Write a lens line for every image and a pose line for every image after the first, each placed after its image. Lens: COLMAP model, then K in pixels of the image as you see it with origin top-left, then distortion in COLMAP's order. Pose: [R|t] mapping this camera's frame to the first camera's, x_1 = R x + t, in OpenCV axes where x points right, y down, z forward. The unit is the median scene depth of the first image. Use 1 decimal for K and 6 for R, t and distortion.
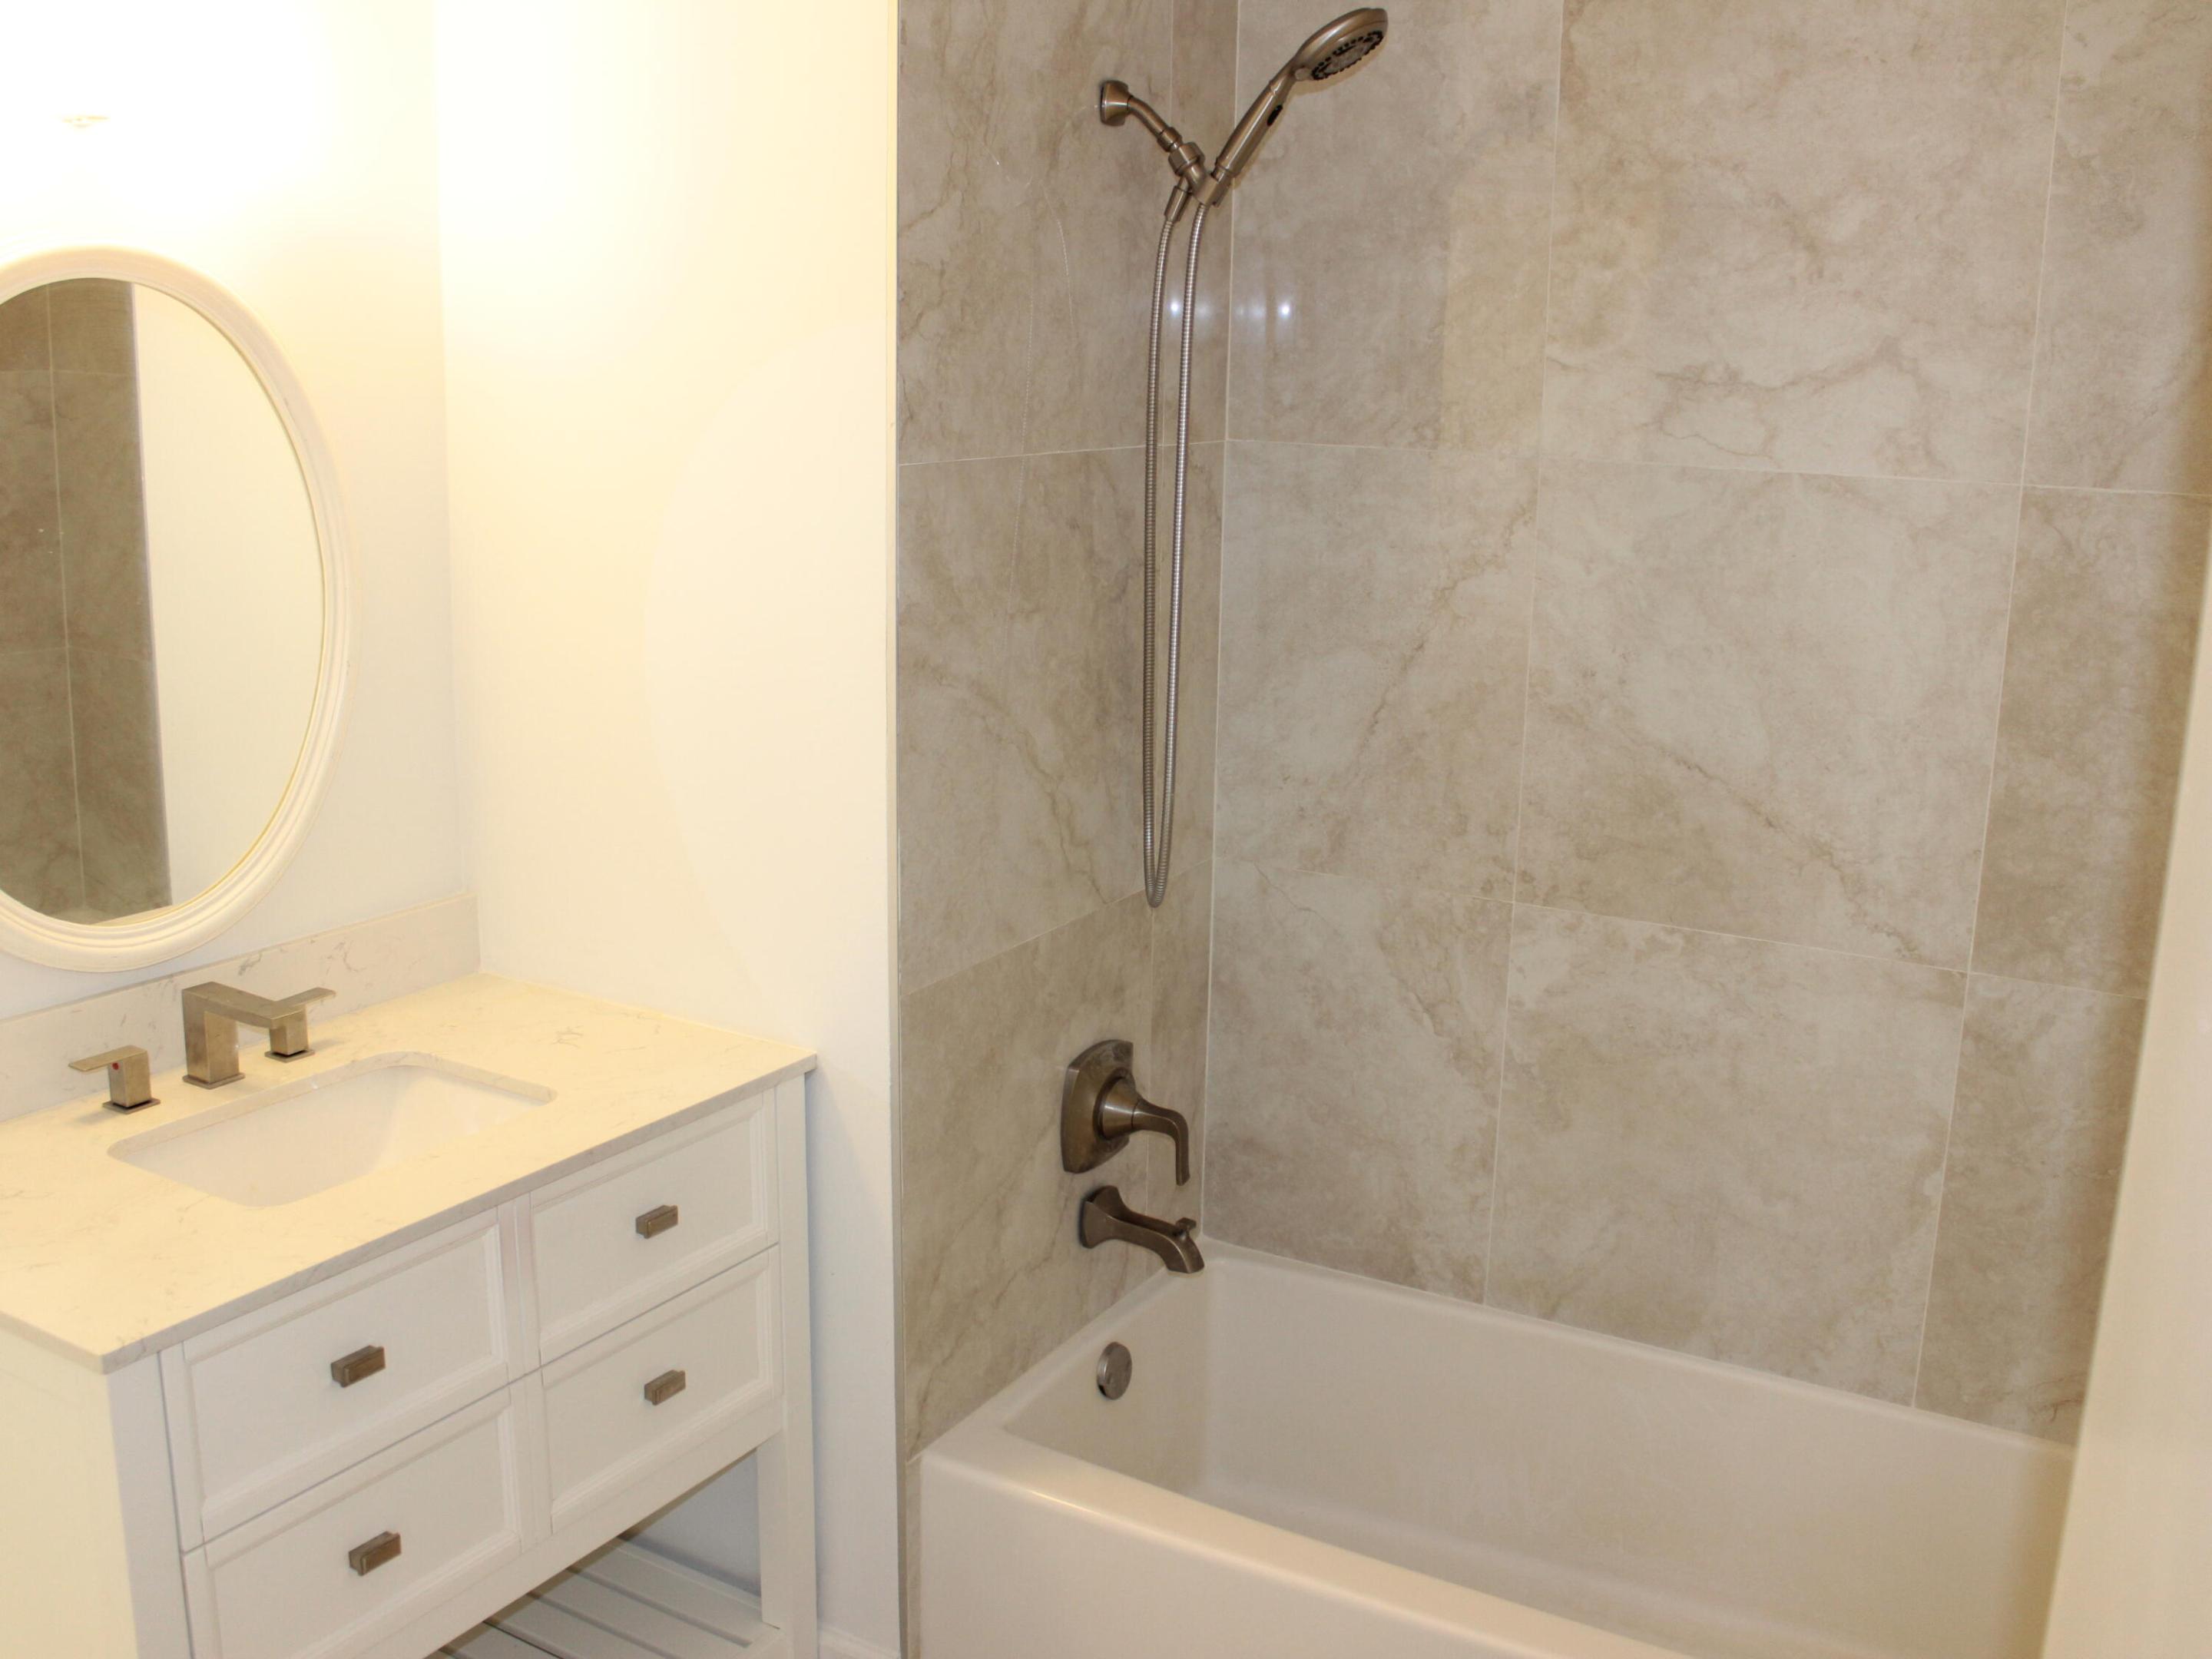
lens RADIAL K [[2077.5, 0, 1119.0], [0, 2077.5, 847.9], [0, 0, 1]] dist [-0.114333, 0.000000]
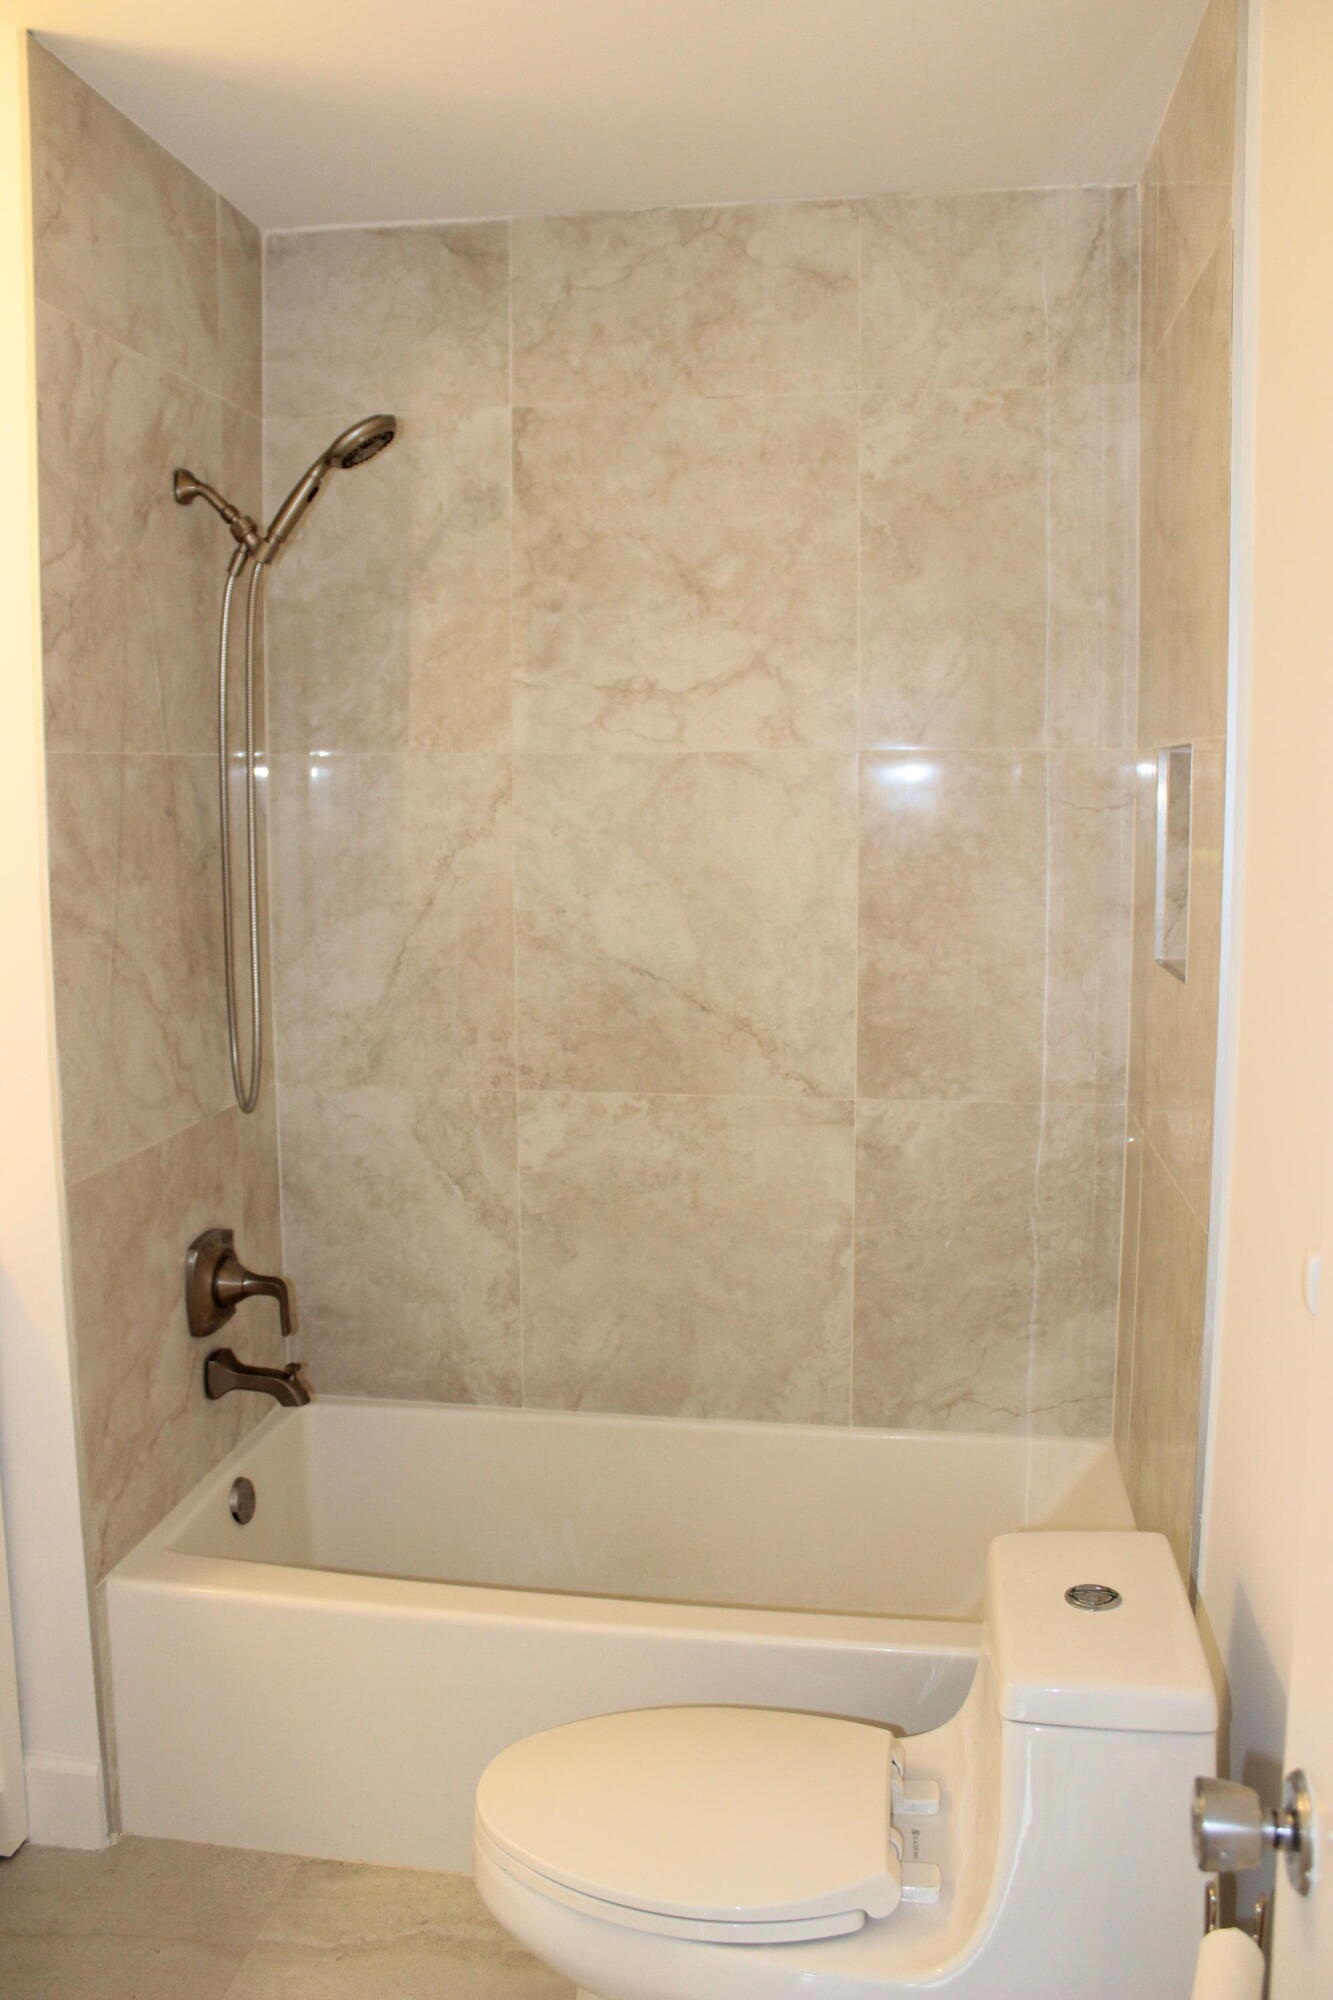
lens RADIAL K [[1654.4, 0, 666.5], [0, 1654.4, 984.1], [0, 0, 1]] dist [-0.161558, 0.141751]
pose [[0.933498, -0.067160, 0.352237, -0.097337], [0.104234, 0.990710, -0.087347, 0.068673], [-0.343098, 0.118253, 0.931826, -0.019734]]
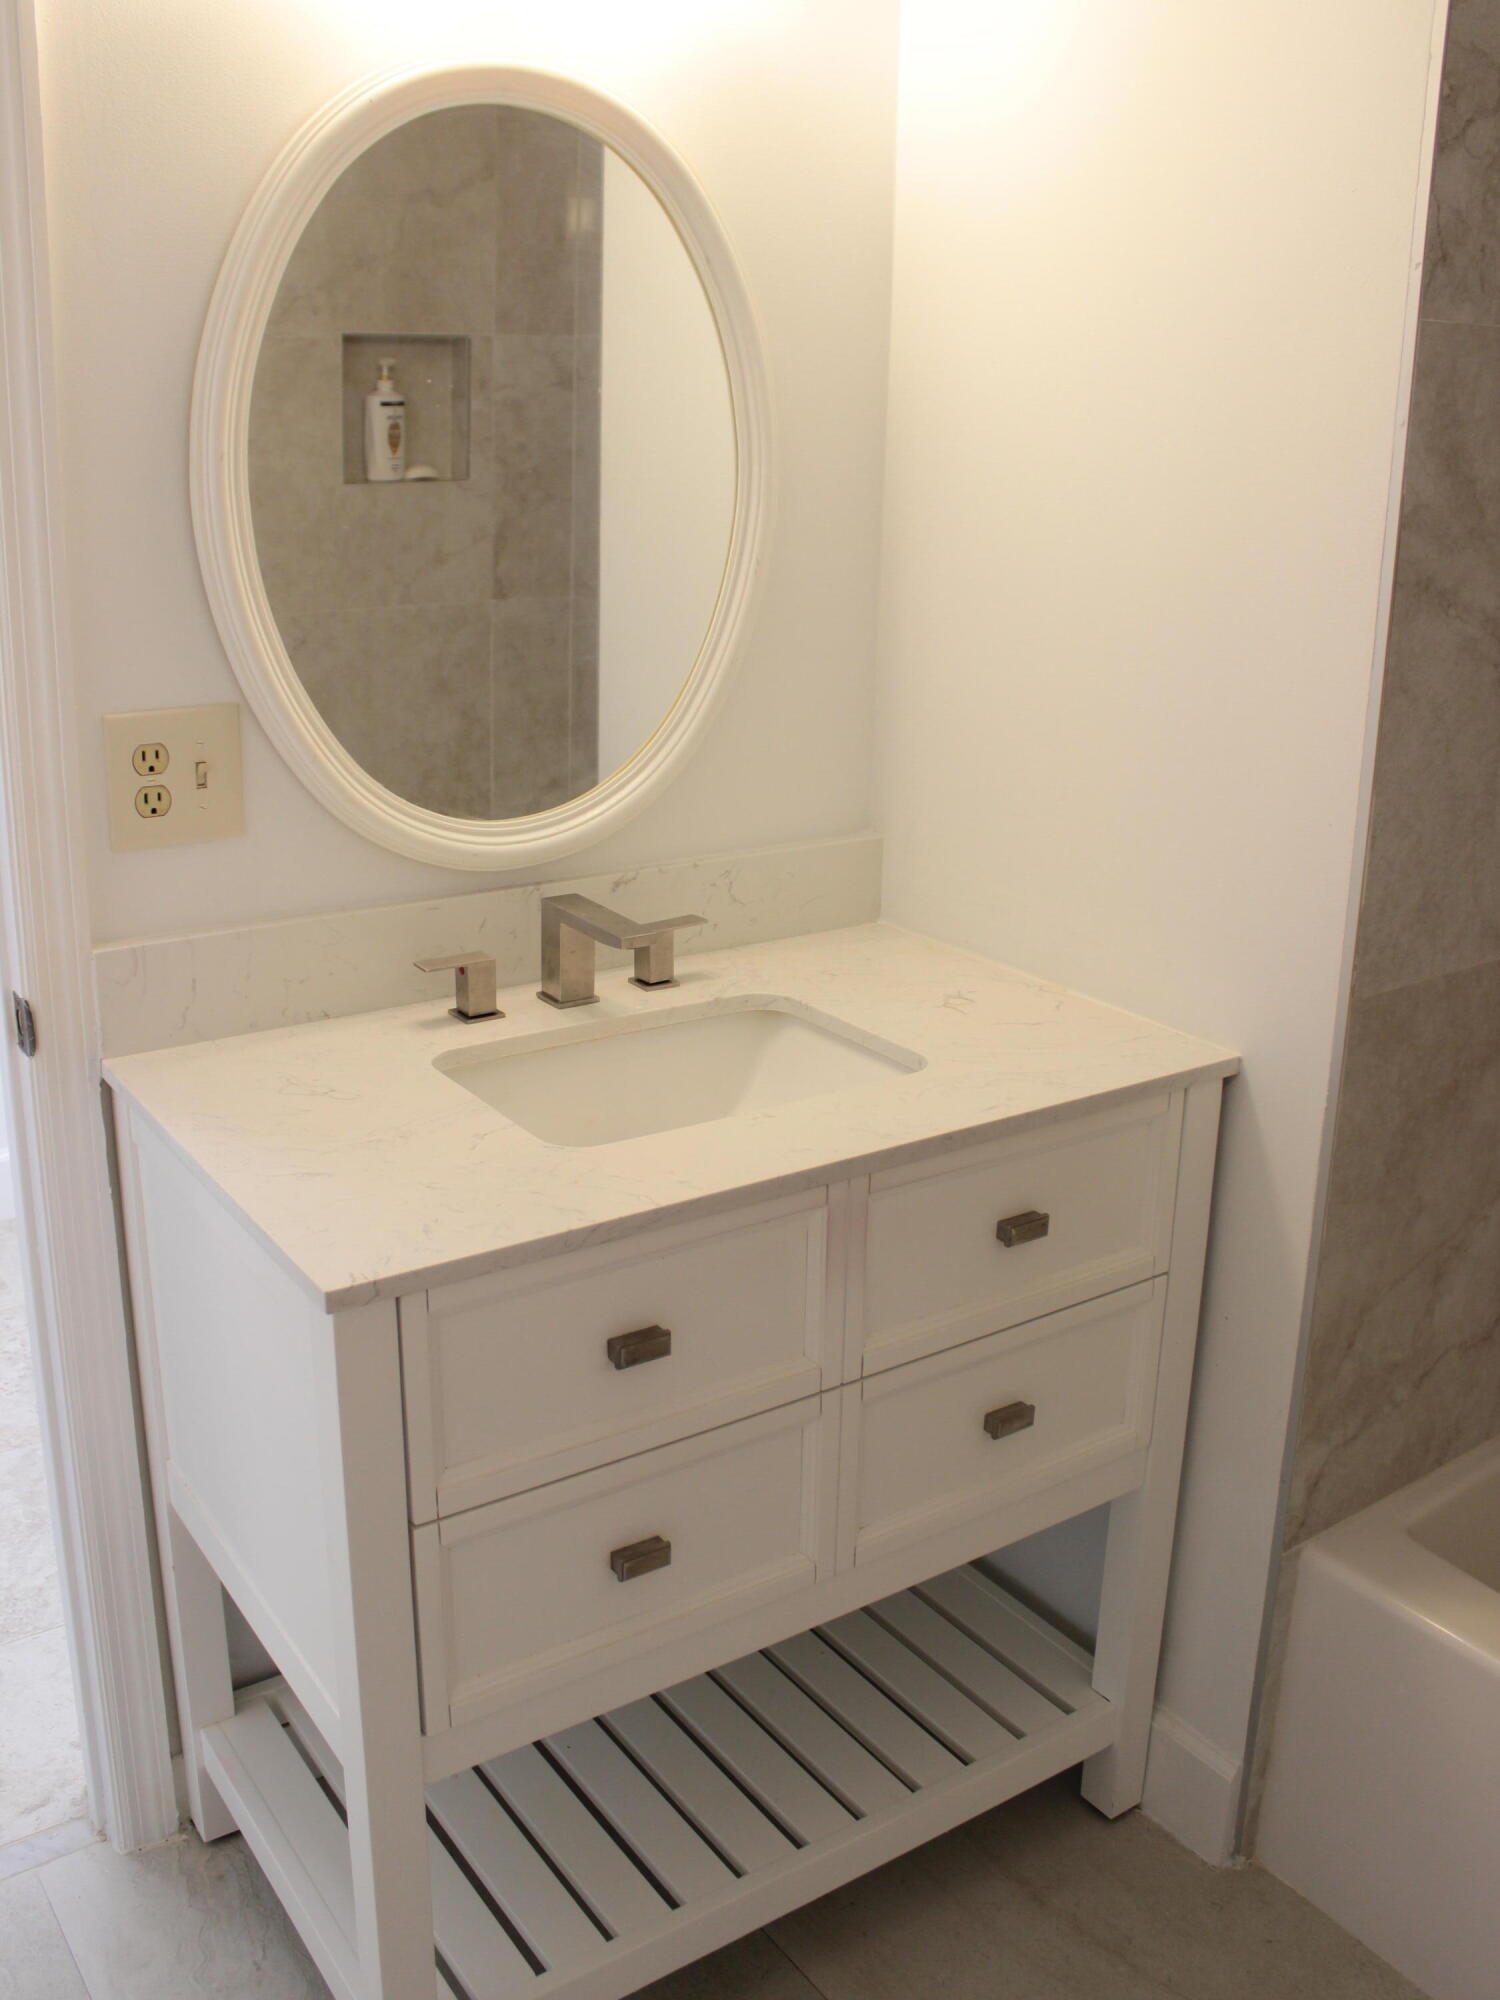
lens RADIAL K [[1878.4, 0, 731.2], [0, 1878.4, 981.0], [0, 0, 1]] dist [-0.114333, 0.000000]
pose [[0.905329, 0.118913, -0.407725, -0.028950], [-0.093436, 0.992249, 0.081919, 0.026232], [0.414306, -0.036068, 0.909423, 0.229227]]
